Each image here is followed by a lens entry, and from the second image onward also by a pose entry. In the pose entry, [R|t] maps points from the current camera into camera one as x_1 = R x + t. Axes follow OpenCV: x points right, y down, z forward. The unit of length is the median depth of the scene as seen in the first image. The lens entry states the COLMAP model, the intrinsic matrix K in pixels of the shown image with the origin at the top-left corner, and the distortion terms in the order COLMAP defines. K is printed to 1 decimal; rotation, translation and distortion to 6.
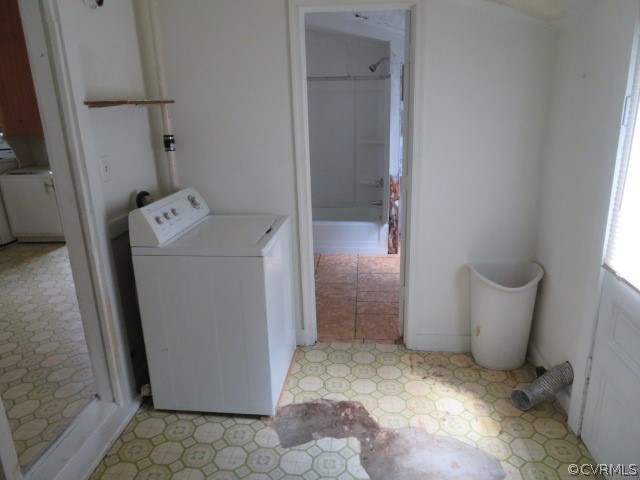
lens RADIAL K [[457.9, 0, 316.1], [0, 457.9, 236.8], [0, 0, 1]] dist [-0.010668, 0.005476]
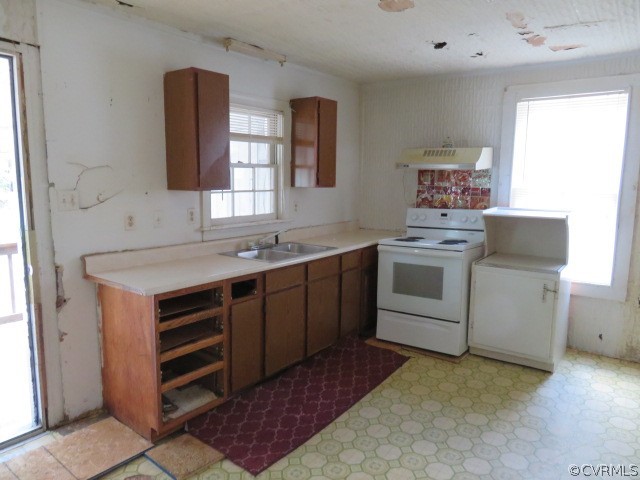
lens RADIAL K [[457.9, 0, 320.3], [0, 457.9, 237.9], [0, 0, 1]] dist [-0.010668, 0.005476]
pose [[0.857624, 0.114178, -0.501442, -1.020720], [-0.189123, 0.976739, -0.101057, -0.100587], [0.478240, 0.181504, 0.859269, 0.415703]]
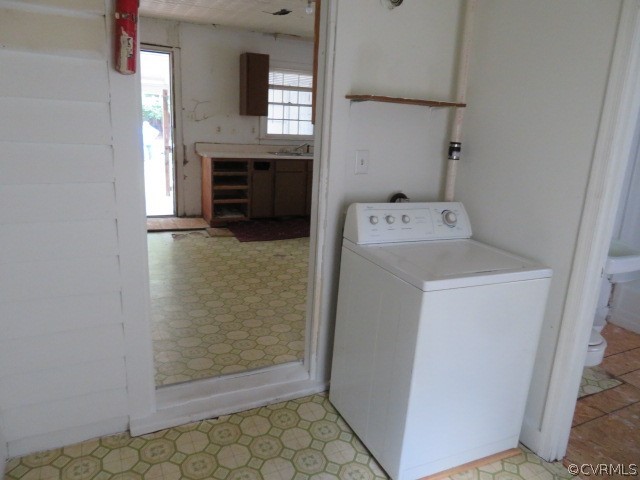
lens RADIAL K [[457.9, 0, 320.6], [0, 457.9, 239.2], [0, 0, 1]] dist [-0.010668, 0.005476]
pose [[0.526345, 0.270674, -0.806038, 0.329924], [-0.311072, 0.943558, 0.113724, -0.062485], [0.791325, 0.190878, 0.580836, 0.307181]]
